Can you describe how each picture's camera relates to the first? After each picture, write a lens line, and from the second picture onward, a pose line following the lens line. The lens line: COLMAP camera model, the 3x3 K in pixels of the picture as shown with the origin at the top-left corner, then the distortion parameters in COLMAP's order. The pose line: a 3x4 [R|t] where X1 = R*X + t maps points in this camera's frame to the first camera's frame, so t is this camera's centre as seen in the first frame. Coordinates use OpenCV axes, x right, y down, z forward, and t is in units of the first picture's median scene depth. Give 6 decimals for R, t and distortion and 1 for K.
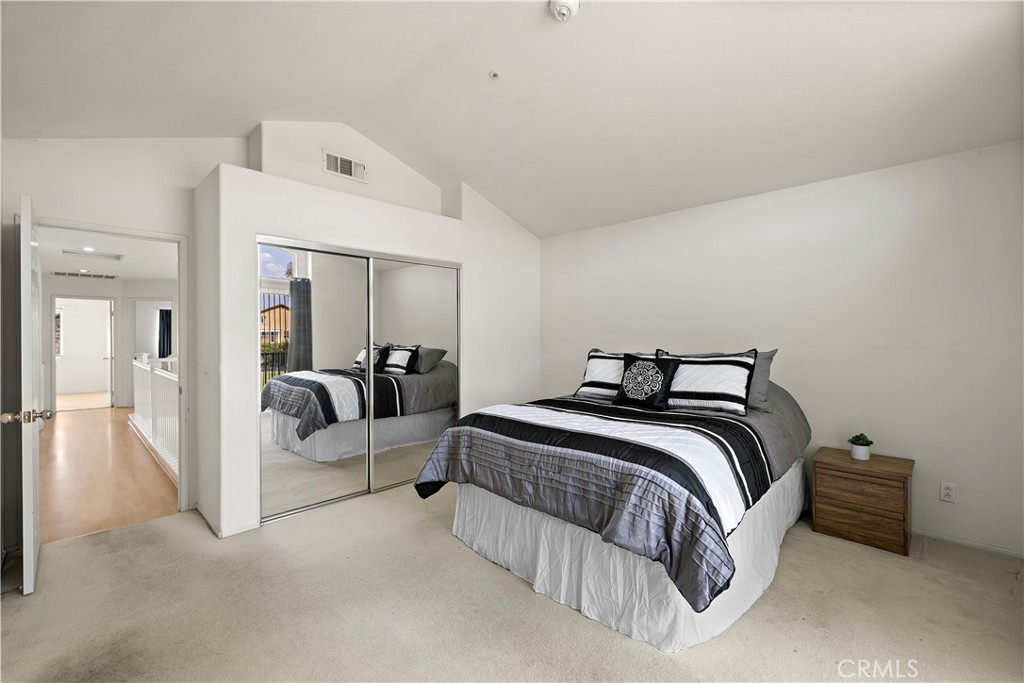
lens RADIAL K [[437.5, 0, 516.9], [0, 437.5, 346.5], [0, 0, 1]] dist [0.004667, -0.000344]
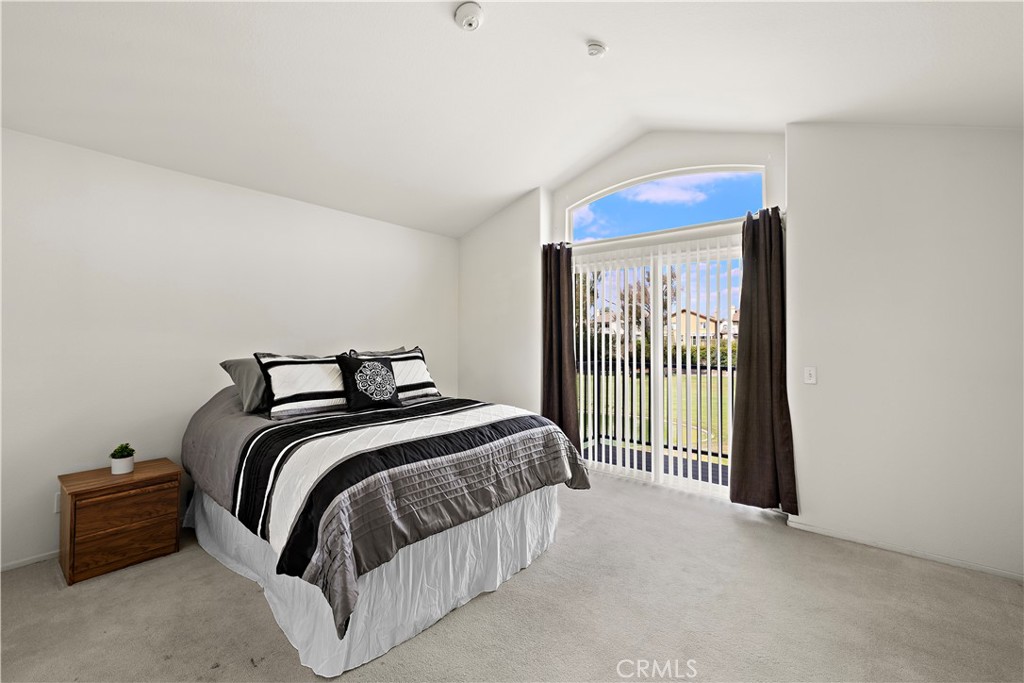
lens RADIAL K [[437.5, 0, 514.5], [0, 437.5, 343.7], [0, 0, 1]] dist [0.004667, -0.000344]
pose [[-0.102862, -0.006157, 0.994677, -0.733852], [0.028246, 0.999560, 0.009108, -0.005712], [-0.994295, 0.029033, -0.102643, 0.820398]]
